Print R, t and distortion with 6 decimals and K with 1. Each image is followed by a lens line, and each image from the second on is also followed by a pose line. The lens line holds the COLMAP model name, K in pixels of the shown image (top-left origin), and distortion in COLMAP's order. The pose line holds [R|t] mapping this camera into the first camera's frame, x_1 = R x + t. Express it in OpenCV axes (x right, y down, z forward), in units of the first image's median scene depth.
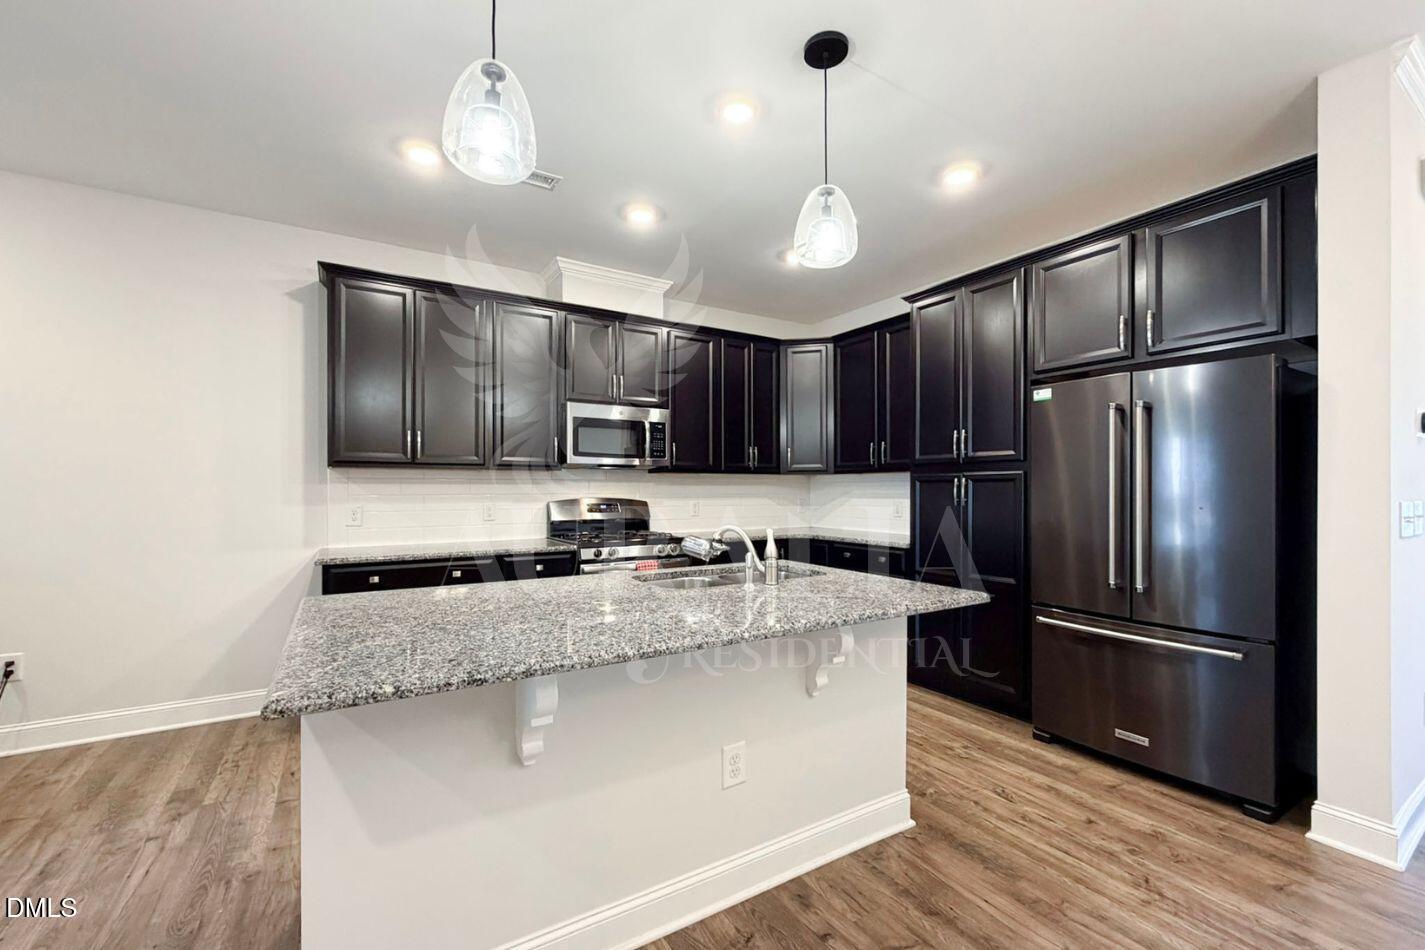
lens RADIAL K [[588.6, 0, 707.8], [0, 588.6, 479.4], [0, 0, 1]] dist [-0.004720, 0.001030]
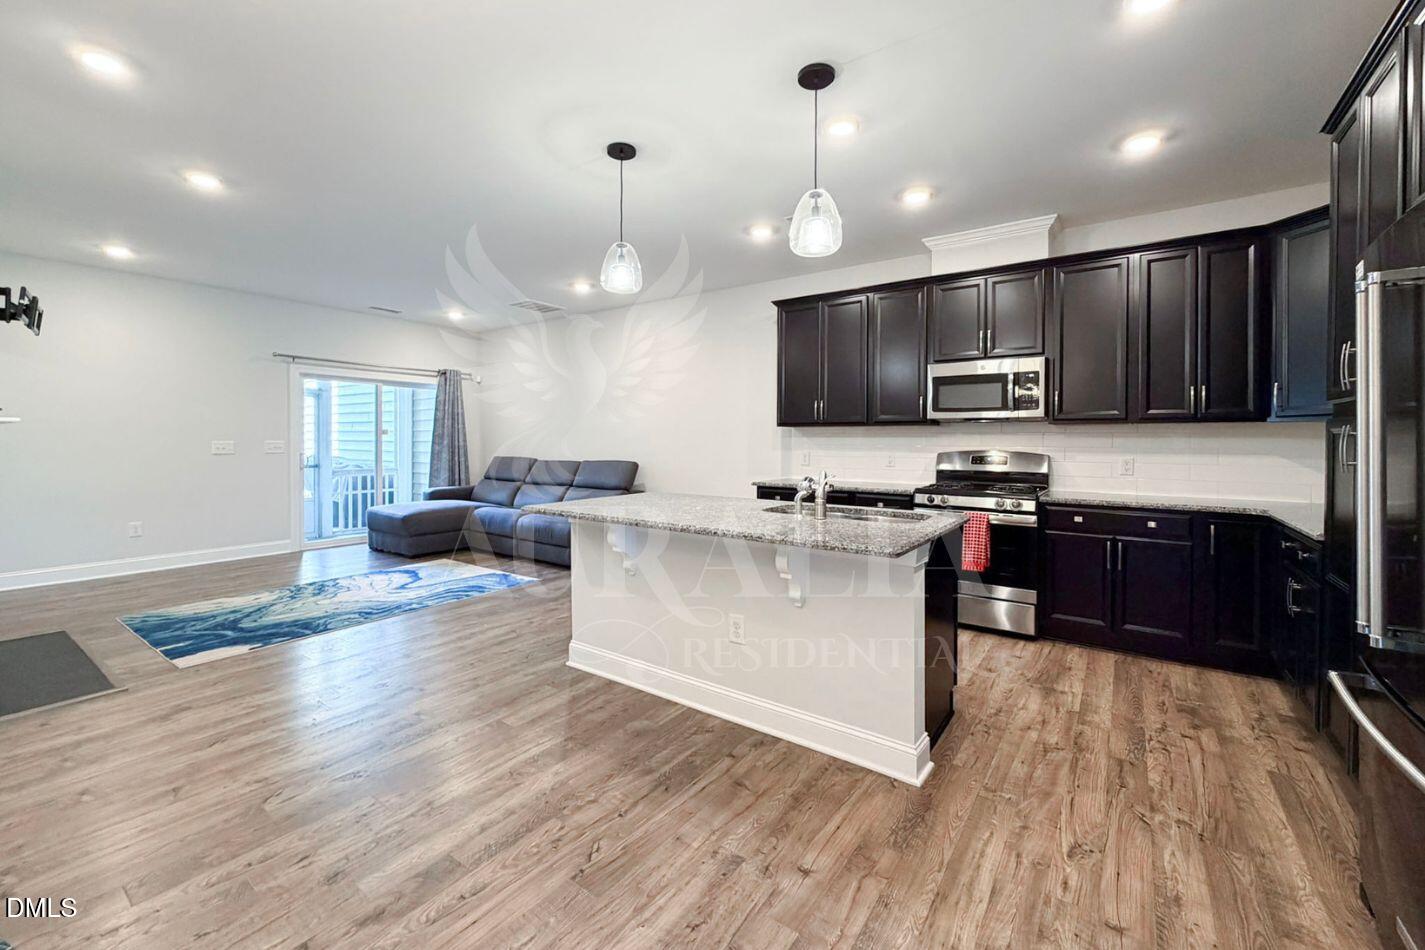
lens RADIAL K [[588.6, 0, 711.5], [0, 588.6, 439.5], [0, 0, 1]] dist [-0.004720, 0.001030]
pose [[0.386656, 0.002972, -0.922219, 0.816670], [0.010207, 0.999920, 0.007501, -0.000045], [0.922168, -0.012314, 0.386595, 0.226163]]
